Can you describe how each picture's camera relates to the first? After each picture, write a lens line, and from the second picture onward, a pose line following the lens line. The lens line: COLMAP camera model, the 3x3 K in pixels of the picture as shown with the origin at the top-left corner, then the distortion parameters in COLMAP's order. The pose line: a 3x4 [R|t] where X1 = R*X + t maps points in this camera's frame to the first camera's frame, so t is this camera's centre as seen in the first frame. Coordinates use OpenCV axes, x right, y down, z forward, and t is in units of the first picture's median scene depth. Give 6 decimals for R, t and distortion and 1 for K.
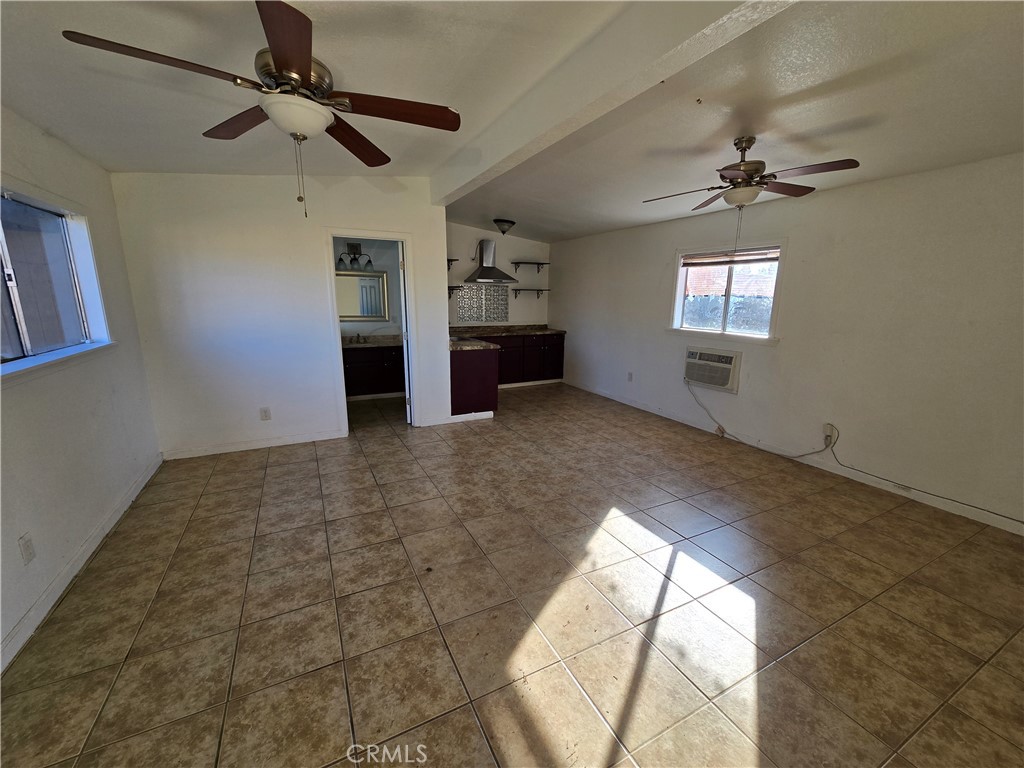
lens RADIAL K [[415.3, 0, 512.5], [0, 415.3, 387.6], [0, 0, 1]] dist [-0.001494, -0.000257]
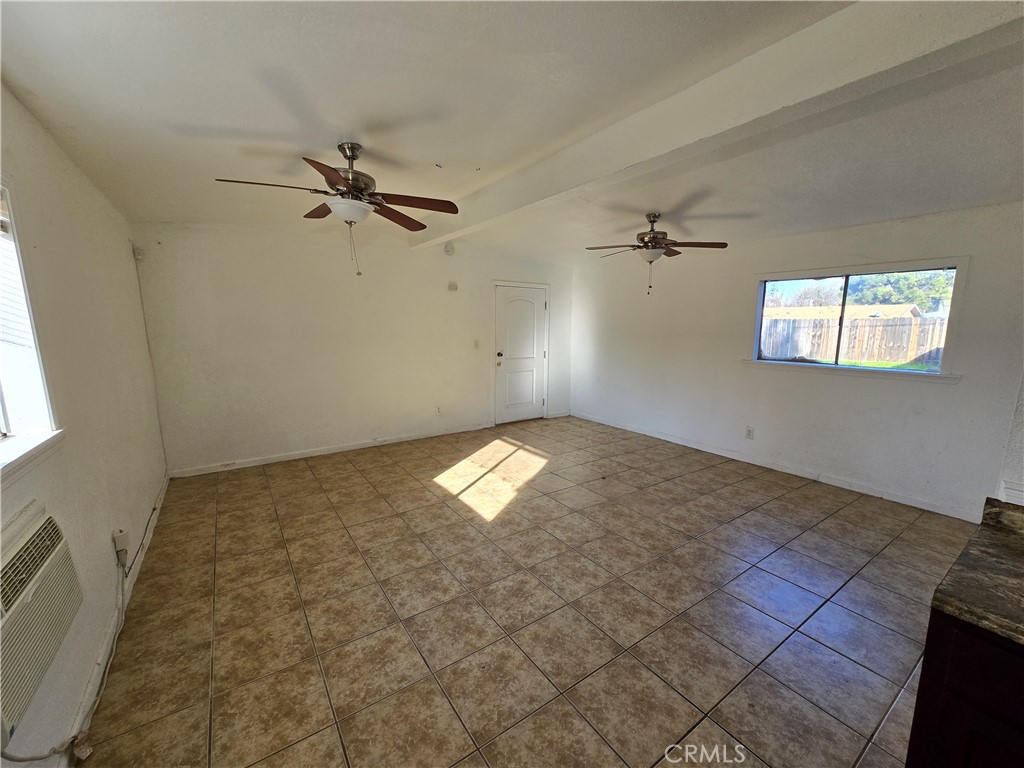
lens RADIAL K [[415.3, 0, 512.5], [0, 415.3, 387.6], [0, 0, 1]] dist [-0.001494, -0.000257]
pose [[-0.991688, 0.005272, -0.128559, 0.363316], [-0.042042, 0.931040, 0.362486, -0.483485], [0.121605, 0.364878, -0.923080, 2.126574]]
